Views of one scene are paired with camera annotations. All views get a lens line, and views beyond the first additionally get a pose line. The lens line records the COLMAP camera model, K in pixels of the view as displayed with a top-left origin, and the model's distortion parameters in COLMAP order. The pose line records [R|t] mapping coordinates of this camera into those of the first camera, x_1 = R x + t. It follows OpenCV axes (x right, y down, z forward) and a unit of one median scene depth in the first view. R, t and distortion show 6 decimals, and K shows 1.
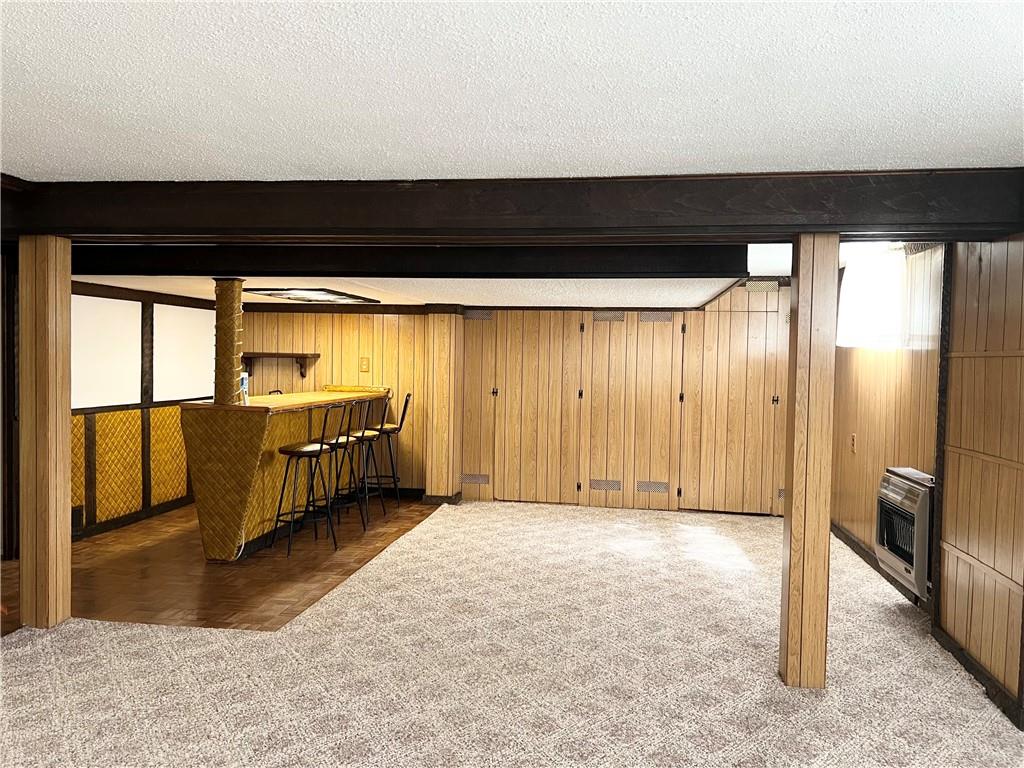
lens RADIAL K [[766.5, 0, 512.0], [0, 766.5, 384.0], [0, 0, 1]] dist [0.073951, -0.096532]
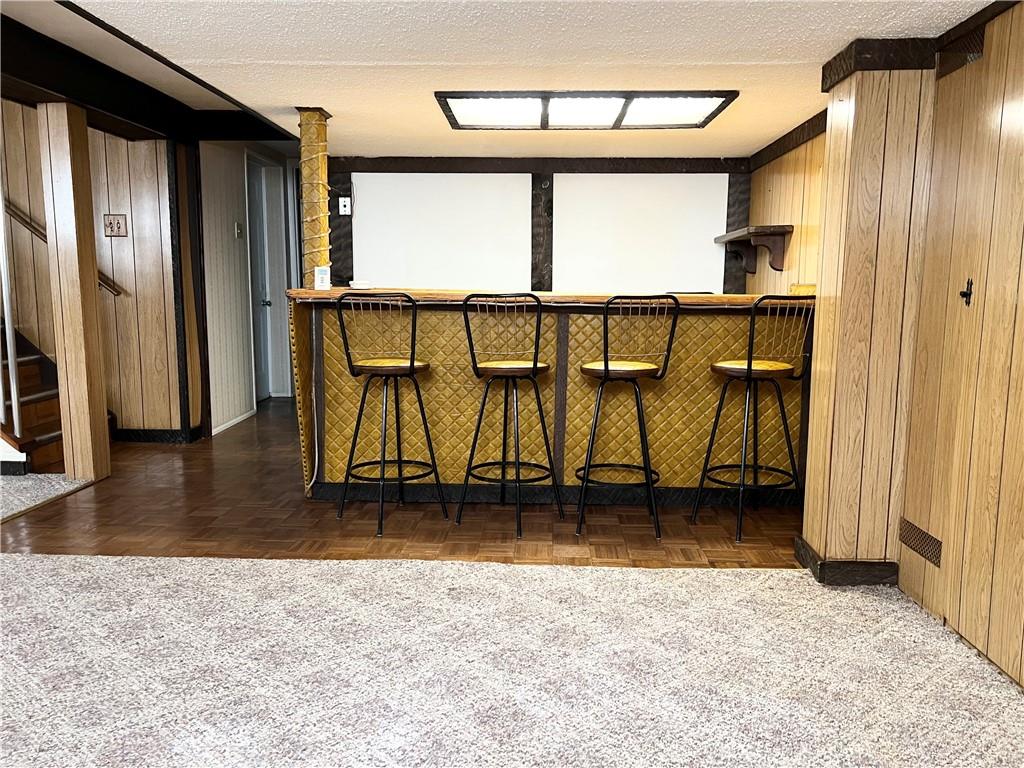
lens RADIAL K [[766.5, 0, 512.0], [0, 766.5, 384.0], [0, 0, 1]] dist [0.073951, -0.096532]
pose [[0.119970, 0.105594, -0.987146, 0.379758], [-0.045213, 0.993877, 0.100819, 0.033219], [0.991747, 0.032537, 0.124009, 1.068803]]
